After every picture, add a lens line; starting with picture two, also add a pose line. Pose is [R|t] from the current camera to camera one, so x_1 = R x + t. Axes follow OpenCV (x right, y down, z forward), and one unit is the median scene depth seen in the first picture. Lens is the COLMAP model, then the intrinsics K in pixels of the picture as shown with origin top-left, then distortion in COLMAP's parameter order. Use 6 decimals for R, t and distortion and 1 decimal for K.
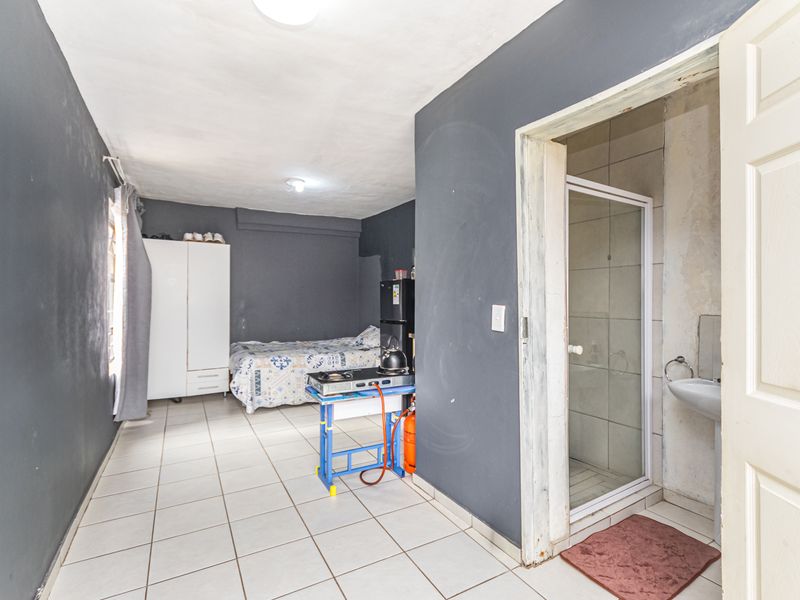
lens RADIAL K [[375.7, 0, 400.0], [0, 375.7, 300.0], [0, 0, 1]] dist [0.000625, 0.000072]
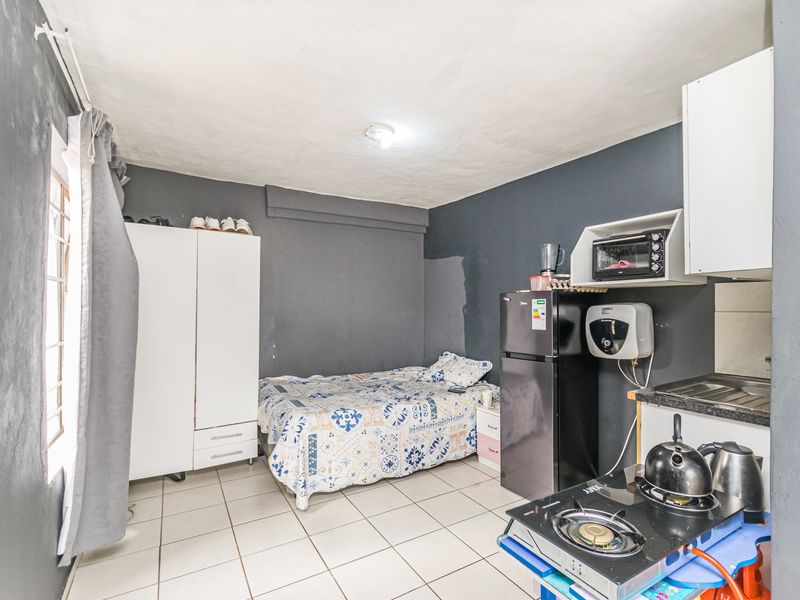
lens RADIAL K [[353.9, 0, 399.8], [0, 353.9, 303.5], [0, 0, 1]] dist [-0.001499, -0.000573]
pose [[0.998750, 0.005039, 0.049733, -0.253318], [-0.004574, 0.999945, -0.009464, -0.024768], [-0.049778, 0.009224, 0.998718, 0.387015]]
